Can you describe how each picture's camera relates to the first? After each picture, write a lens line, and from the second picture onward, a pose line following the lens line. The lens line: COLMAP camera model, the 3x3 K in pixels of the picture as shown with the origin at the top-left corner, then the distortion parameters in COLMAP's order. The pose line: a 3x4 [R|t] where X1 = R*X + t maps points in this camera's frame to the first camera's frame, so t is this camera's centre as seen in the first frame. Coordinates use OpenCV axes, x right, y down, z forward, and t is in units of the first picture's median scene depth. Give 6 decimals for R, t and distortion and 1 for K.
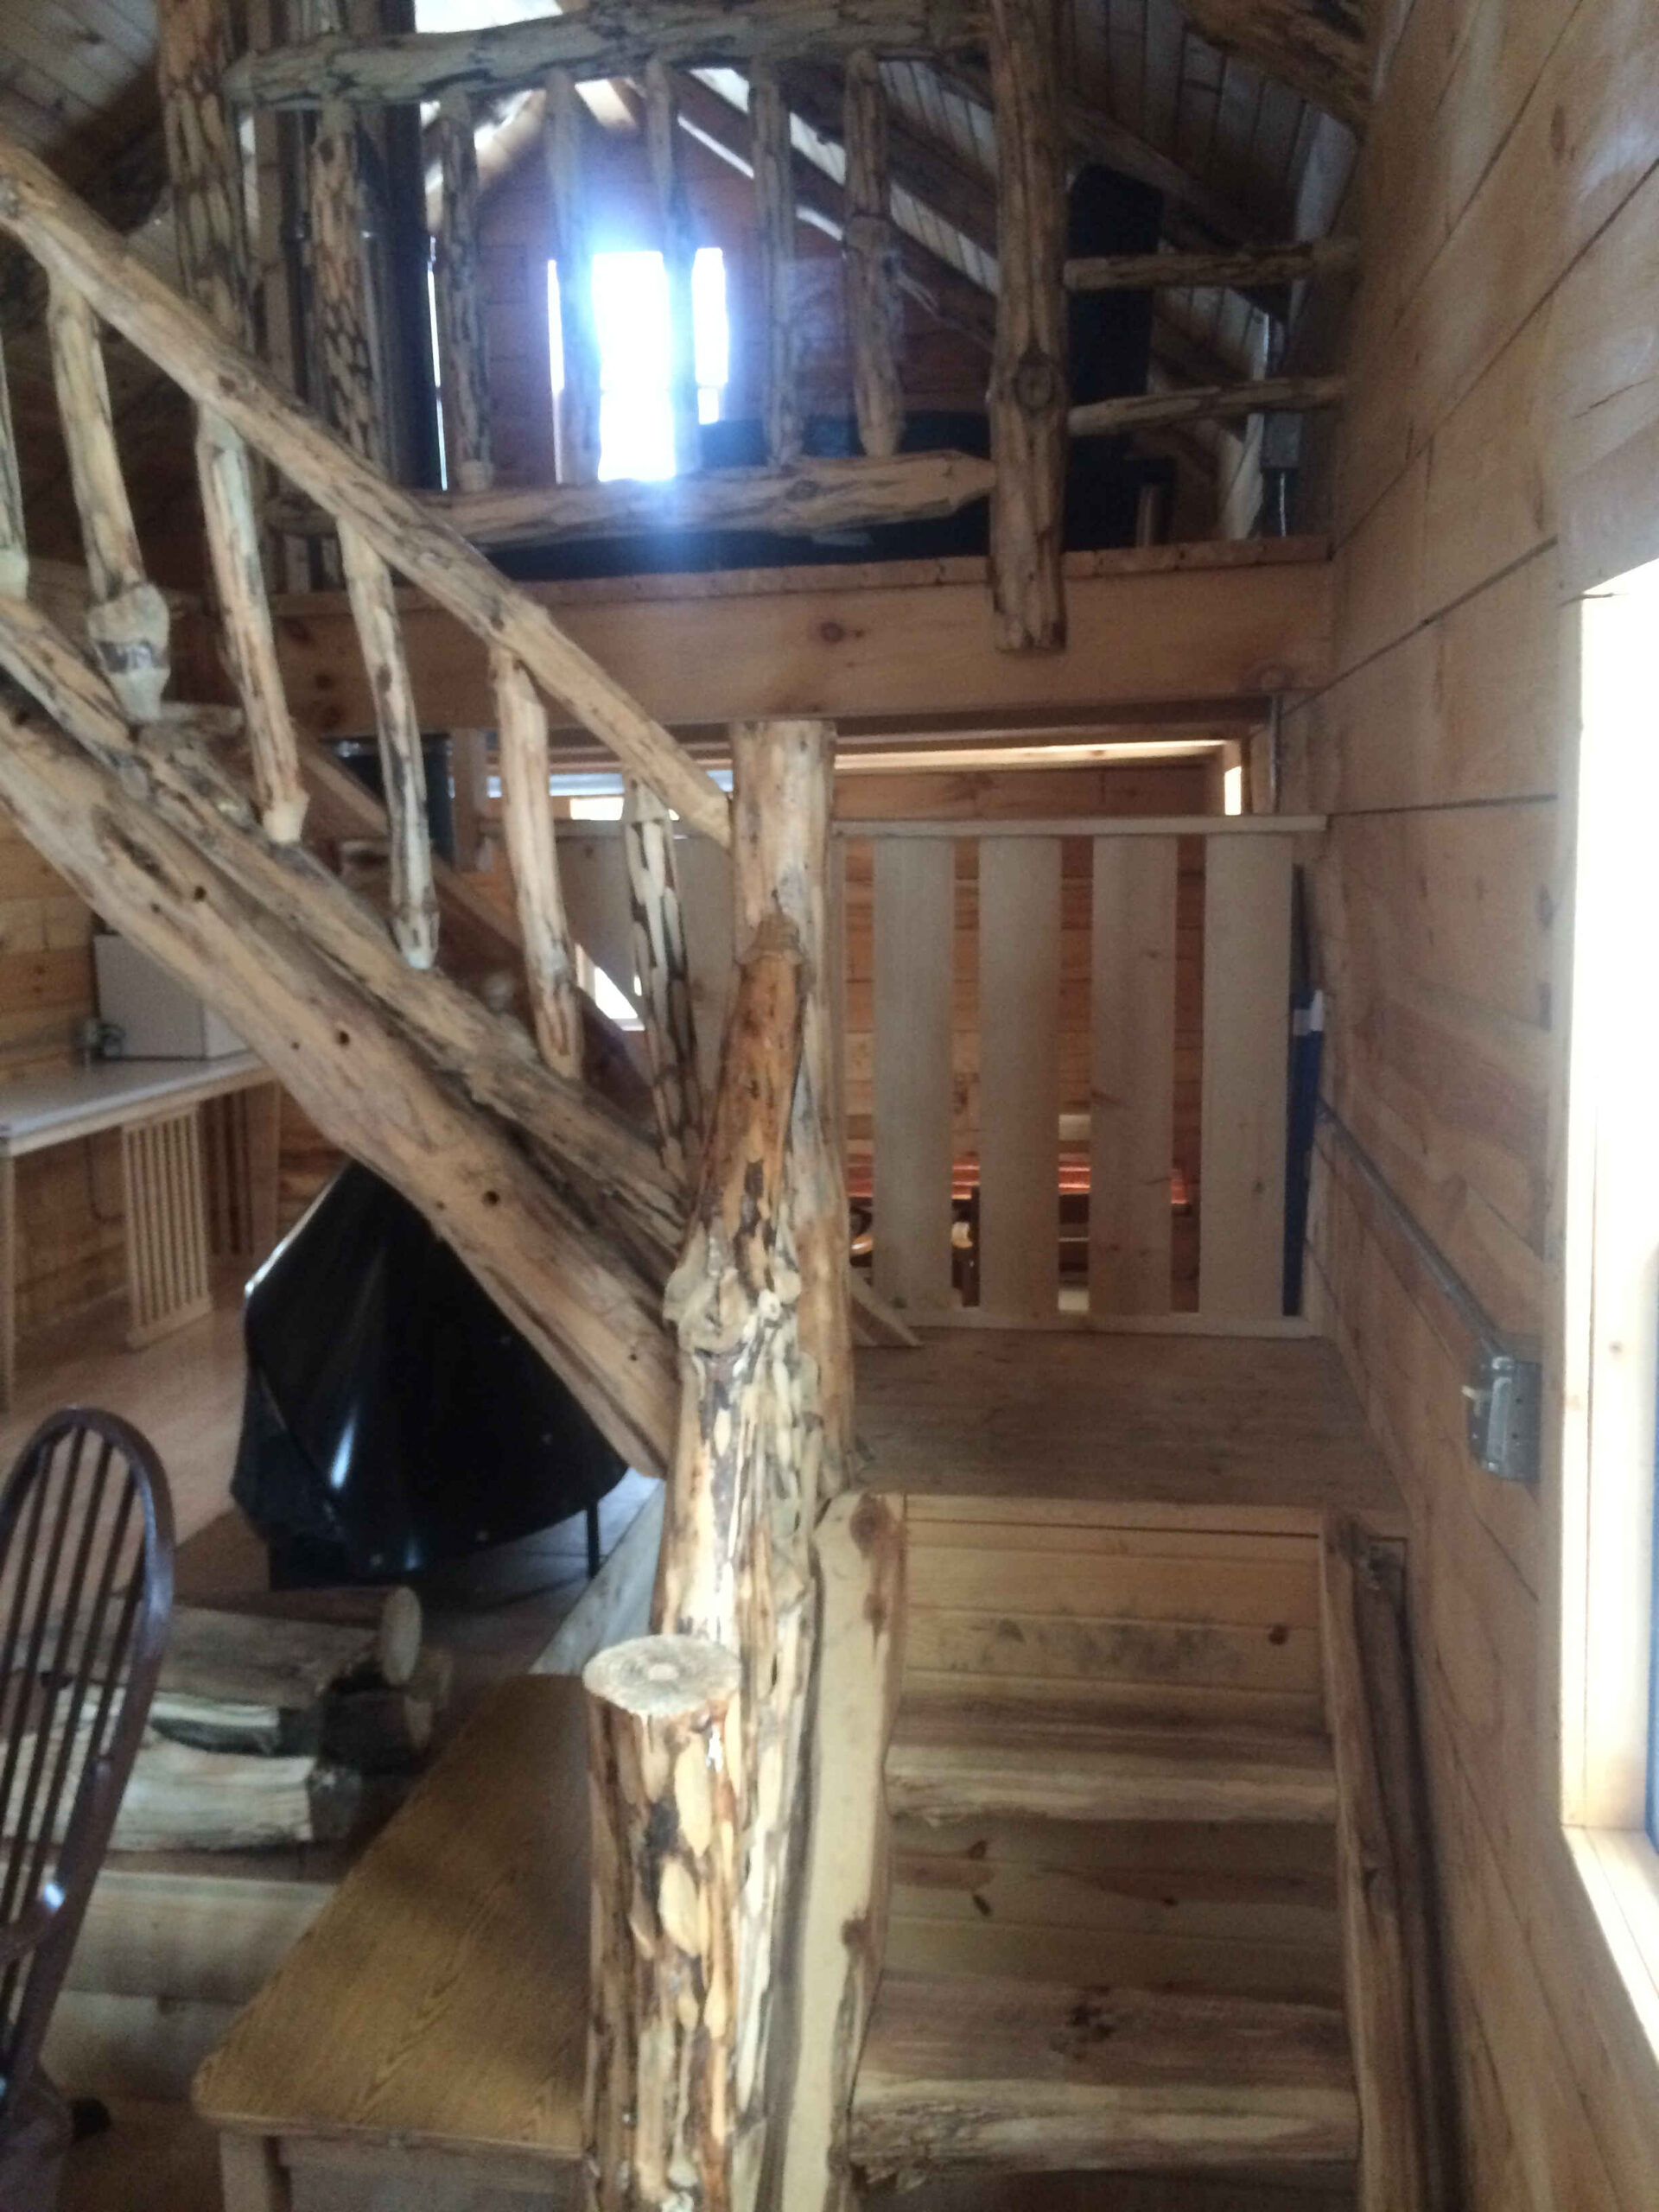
lens RADIAL K [[1882.0, 0, 829.5], [0, 1882.0, 1106.0], [0, 0, 1]] dist [0.087031, -0.109885]
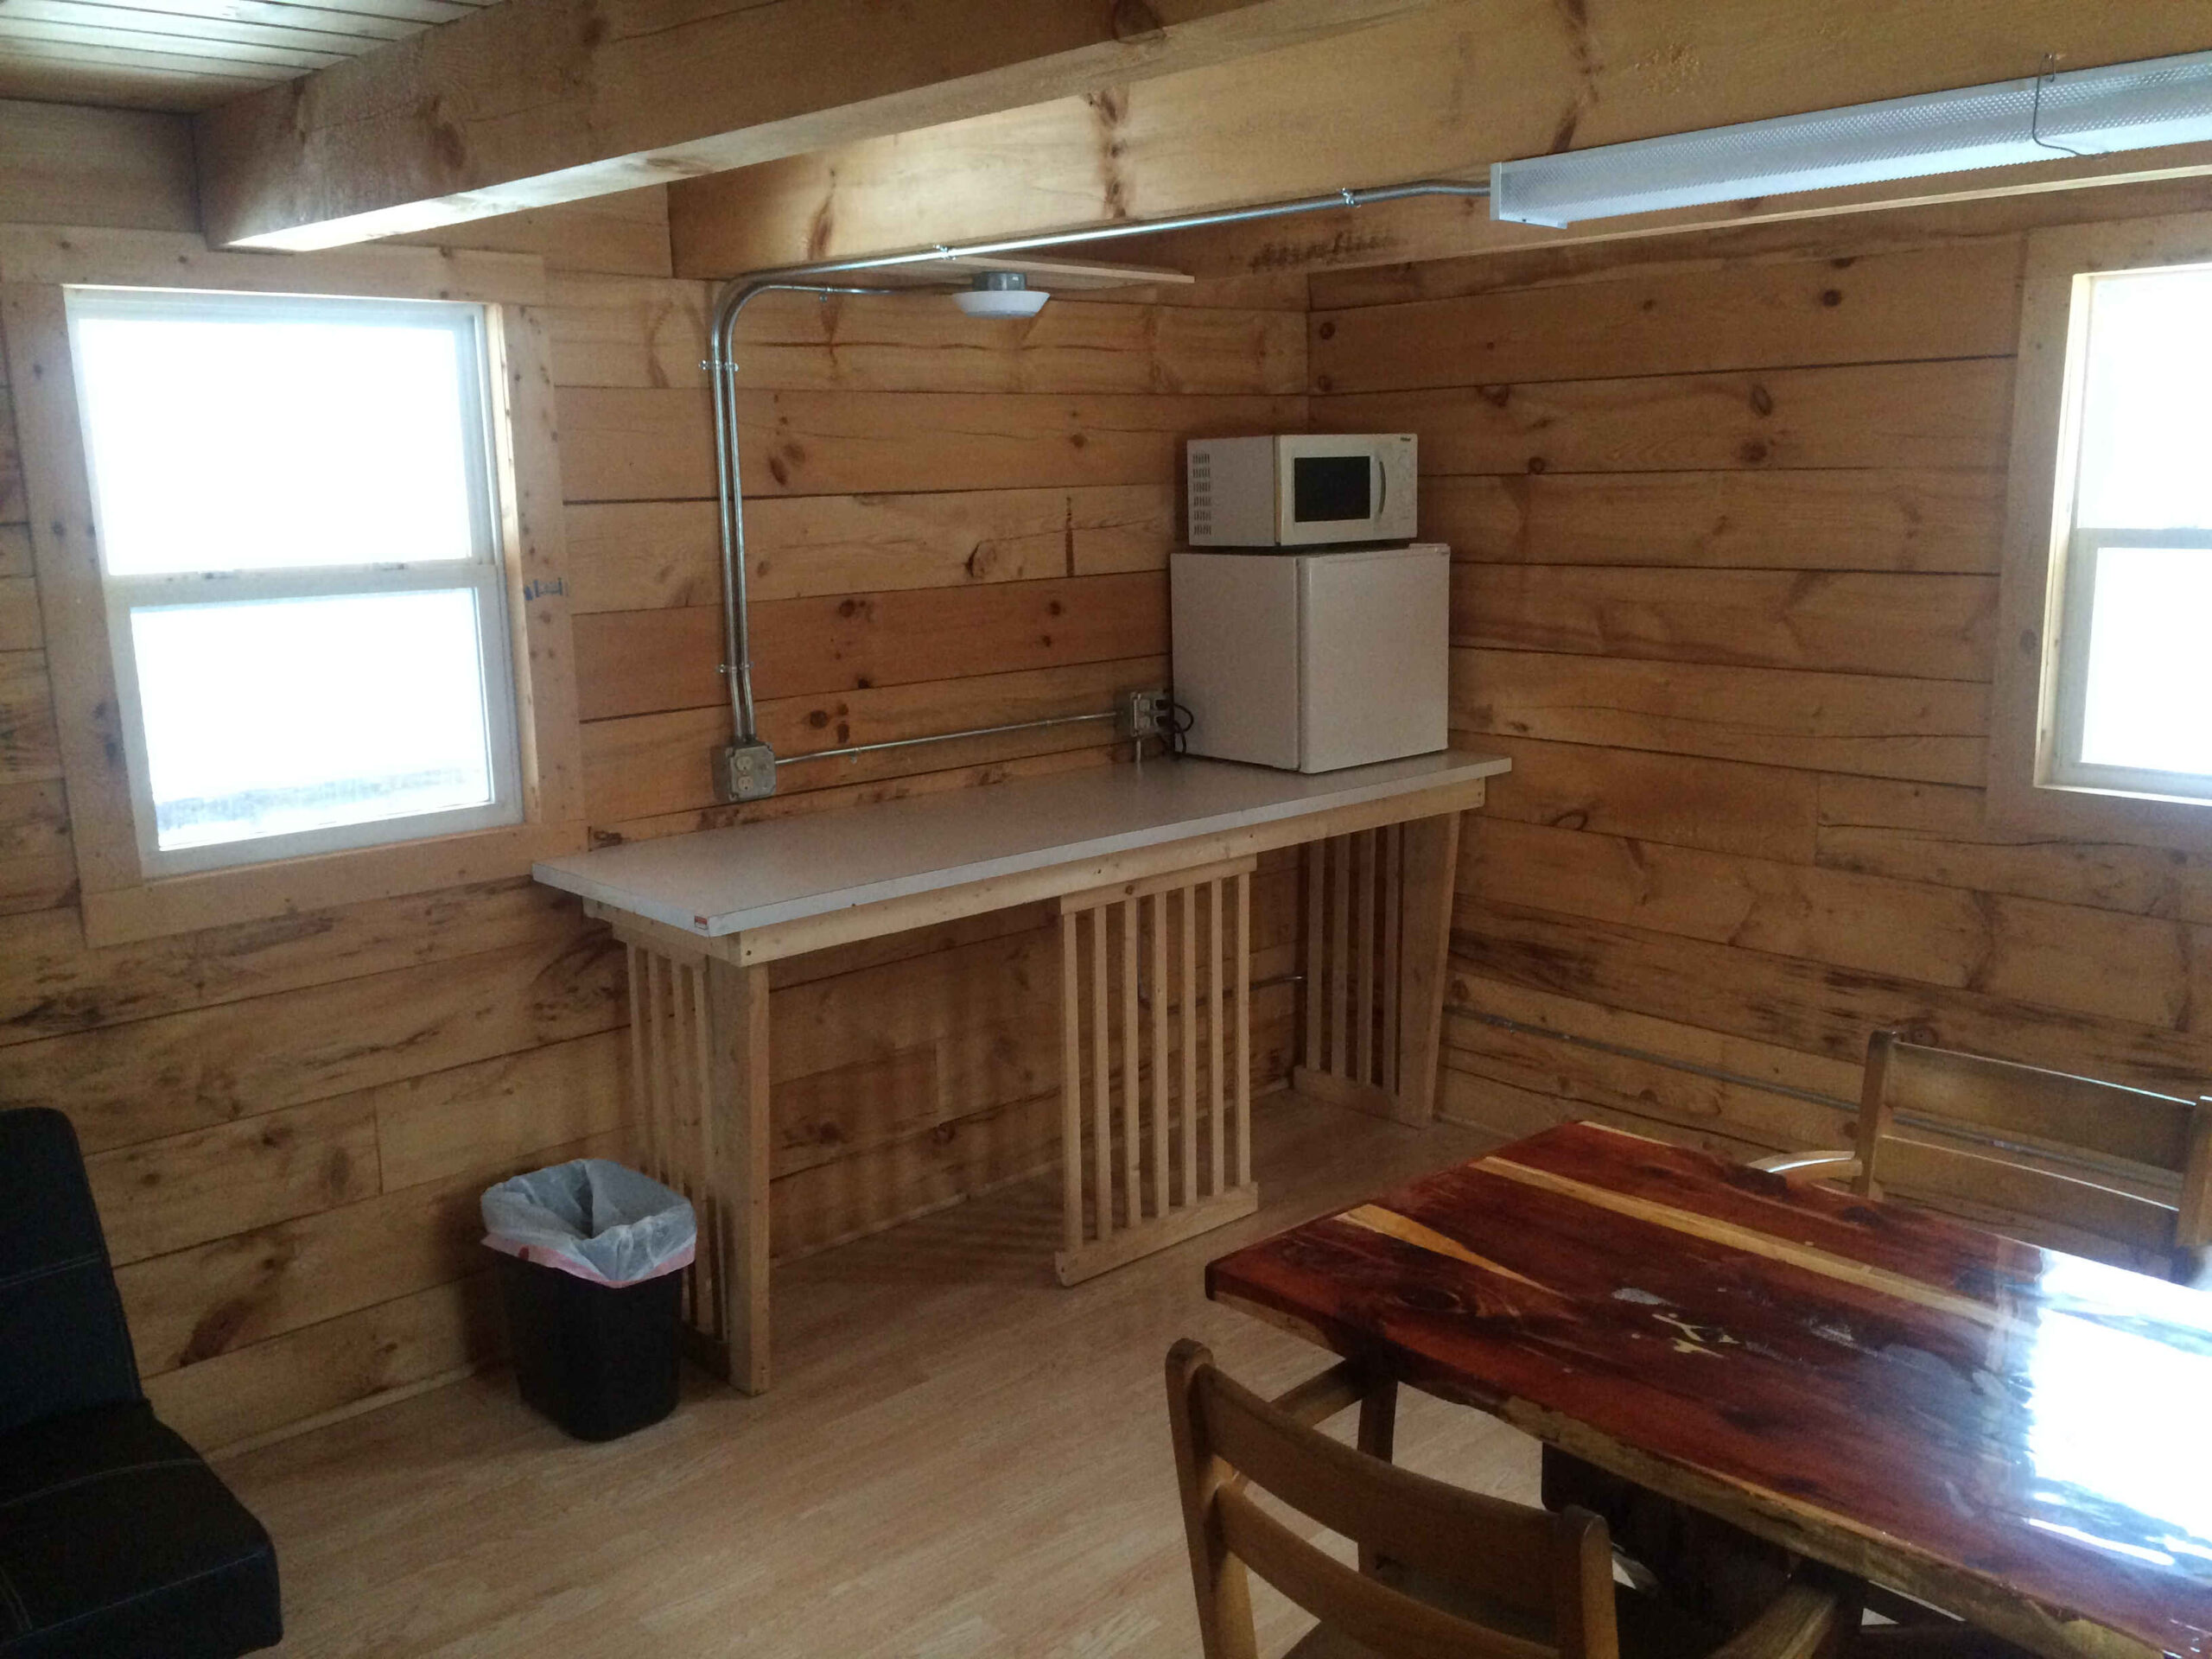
lens RADIAL K [[1882.0, 0, 1106.0], [0, 1882.0, 829.5], [0, 0, 1]] dist [0.087031, -0.109885]
pose [[0.774624, 0.124817, -0.619983, -0.018282], [-0.083194, 0.991923, 0.095752, -0.060246], [0.626926, -0.022593, 0.778751, 0.538031]]
